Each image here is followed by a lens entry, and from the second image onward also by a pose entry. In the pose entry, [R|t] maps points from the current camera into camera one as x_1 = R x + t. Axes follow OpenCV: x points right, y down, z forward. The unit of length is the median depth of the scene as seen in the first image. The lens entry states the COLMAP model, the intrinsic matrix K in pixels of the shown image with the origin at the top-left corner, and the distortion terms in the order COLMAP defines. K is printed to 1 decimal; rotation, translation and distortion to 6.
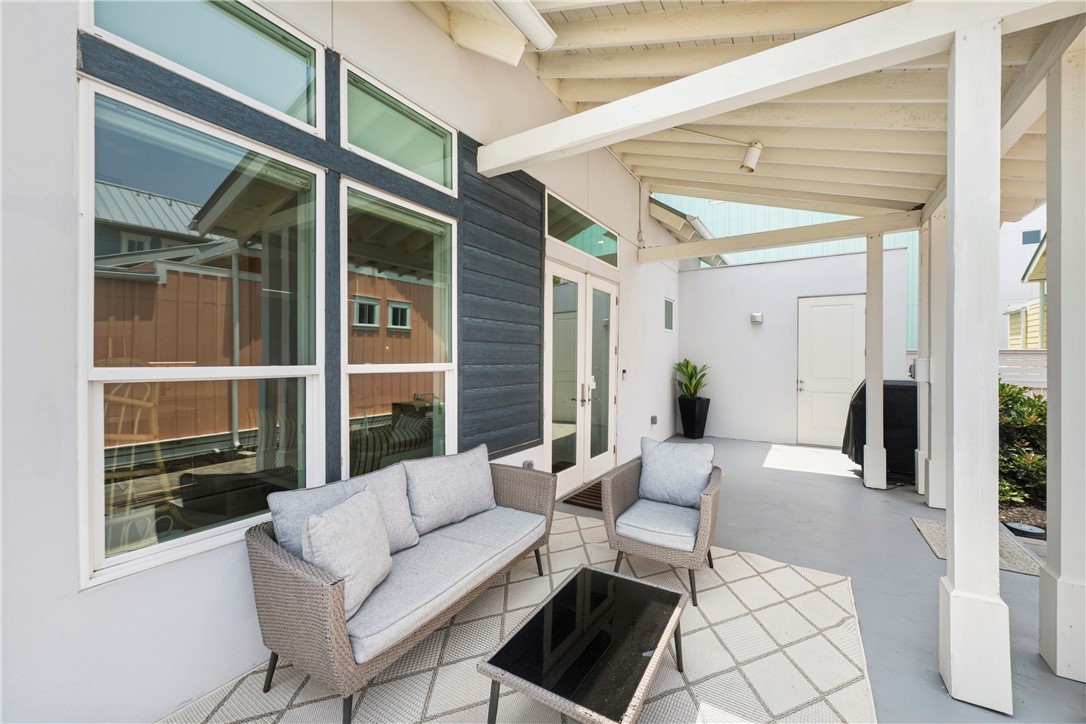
lens RADIAL K [[428.3, 0, 539.3], [0, 428.3, 360.7], [0, 0, 1]] dist [-0.001107, -0.000443]
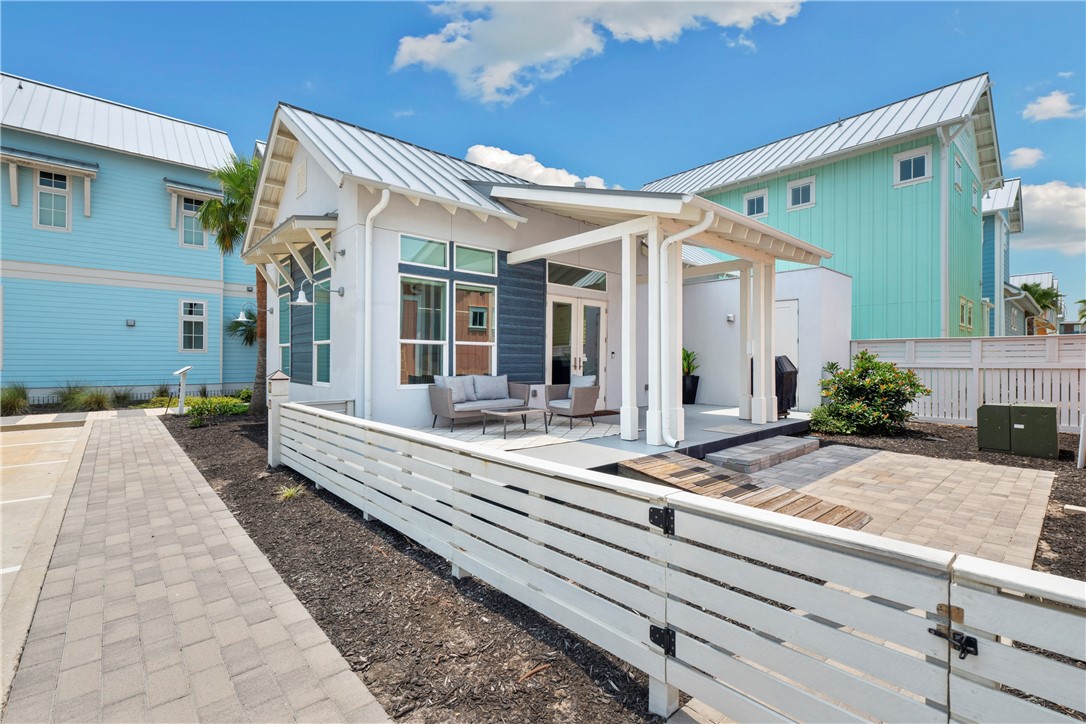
lens RADIAL K [[483.2, 0, 542.1], [0, 483.2, 359.0], [0, 0, 1]] dist [-0.002827, -0.001308]
pose [[0.960958, 0.003192, -0.276675, 0.826149], [-0.006220, 0.999930, -0.010065, 0.125727], [0.276624, 0.011393, 0.960911, -1.605069]]
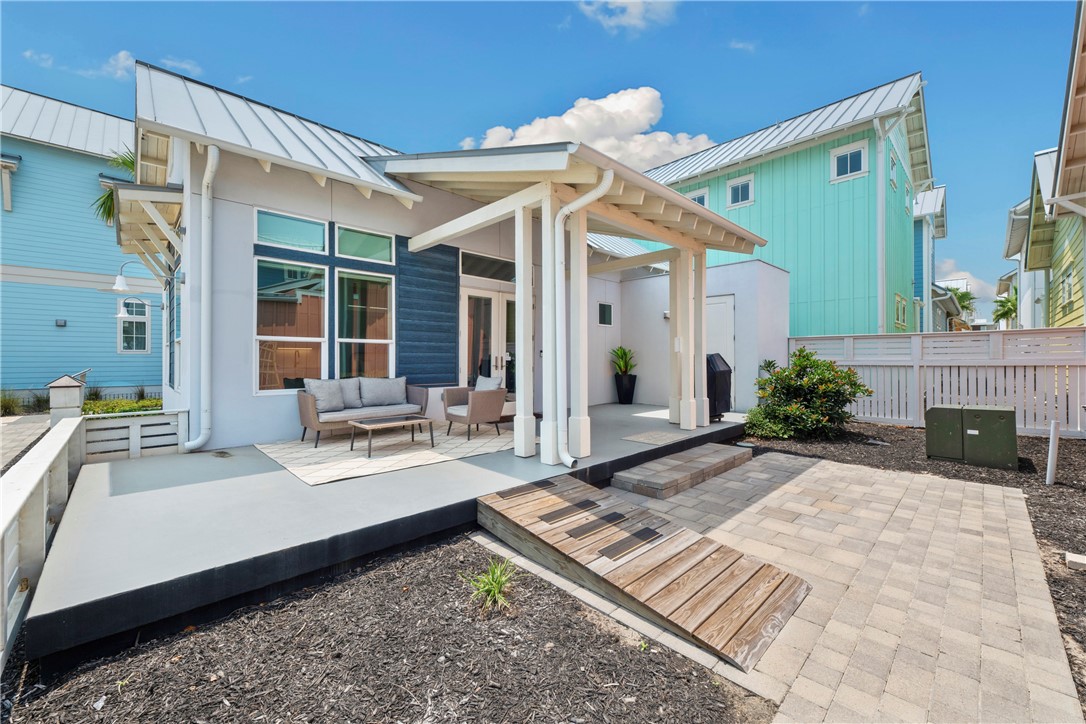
lens RADIAL K [[428.3, 0, 544.9], [0, 428.3, 356.4], [0, 0, 1]] dist [-0.001107, -0.000443]
pose [[0.972207, -0.002657, -0.234107, 1.050243], [-0.000492, 0.999910, -0.013392, 0.116812], [0.234122, 0.013135, 0.972119, -0.939233]]
